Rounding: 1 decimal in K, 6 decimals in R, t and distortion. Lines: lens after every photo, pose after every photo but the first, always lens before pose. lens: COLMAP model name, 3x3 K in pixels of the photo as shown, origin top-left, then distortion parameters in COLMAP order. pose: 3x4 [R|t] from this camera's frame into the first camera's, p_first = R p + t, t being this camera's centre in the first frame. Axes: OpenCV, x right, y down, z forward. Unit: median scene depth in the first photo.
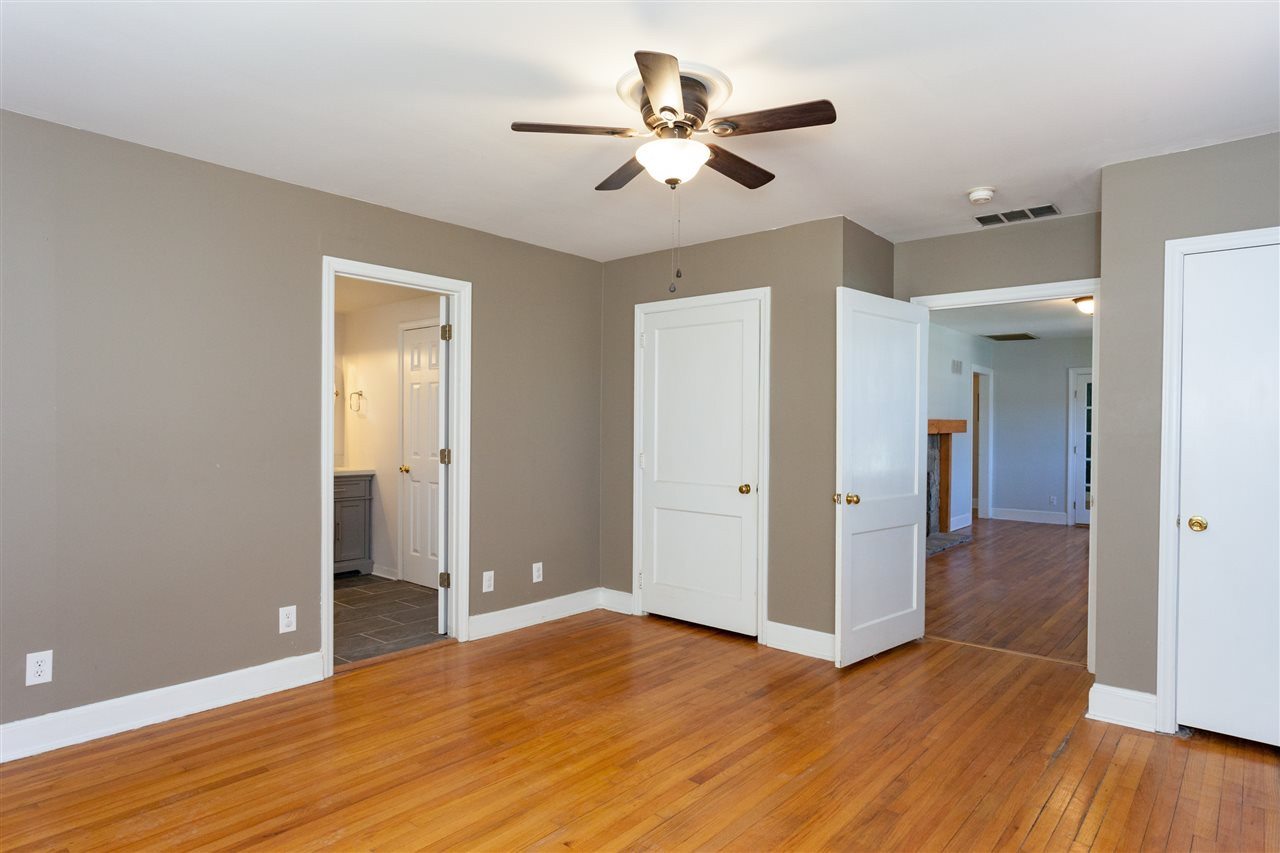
lens RADIAL K [[719.0, 0, 642.6], [0, 719.0, 434.0], [0, 0, 1]] dist [-0.004306, -0.001036]
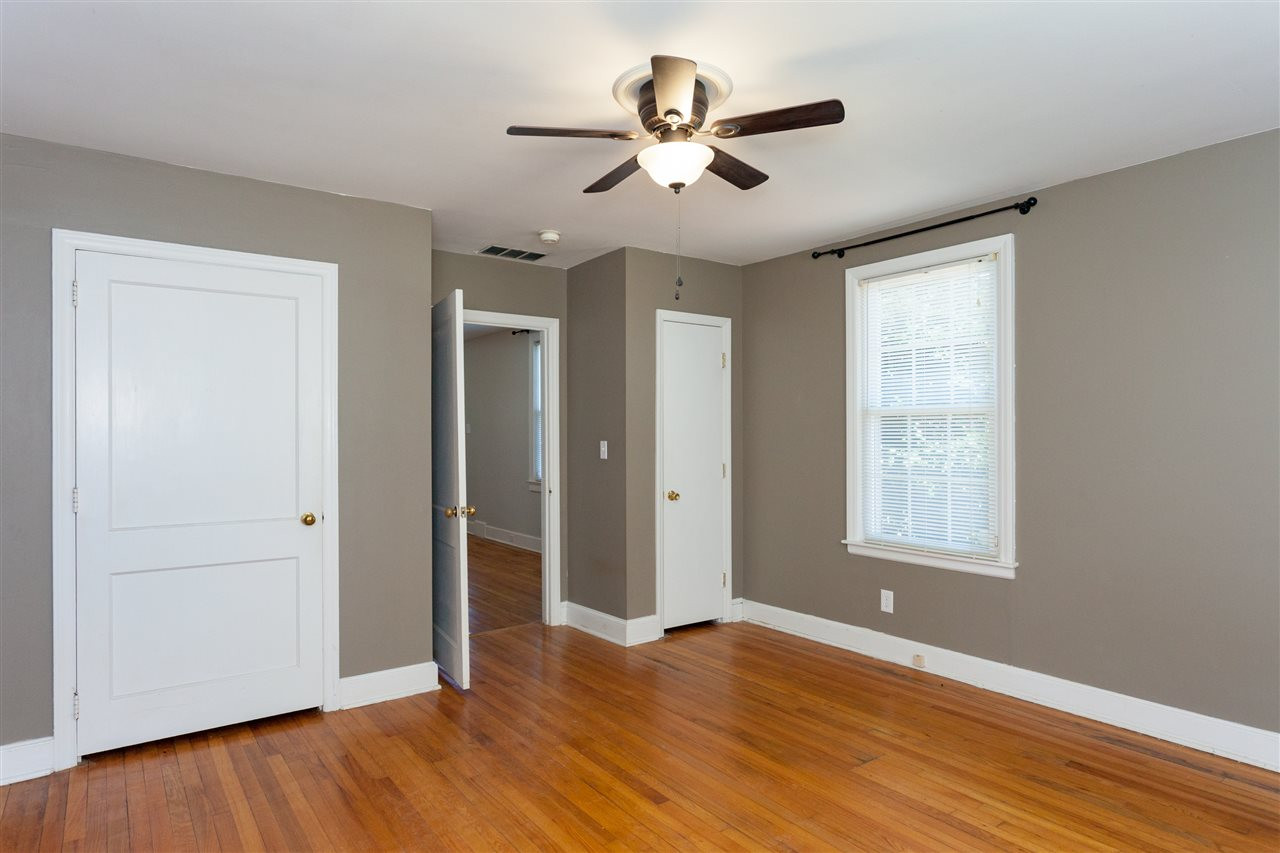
lens RADIAL K [[745.0, 0, 640.0], [0, 745.0, 426.5], [0, 0, 1]] dist [-0.003594, -0.000556]
pose [[0.226381, -0.002598, 0.974035, -0.639887], [0.014169, 0.999899, -0.000626, -0.019653], [-0.973936, 0.013943, 0.226395, 0.550098]]
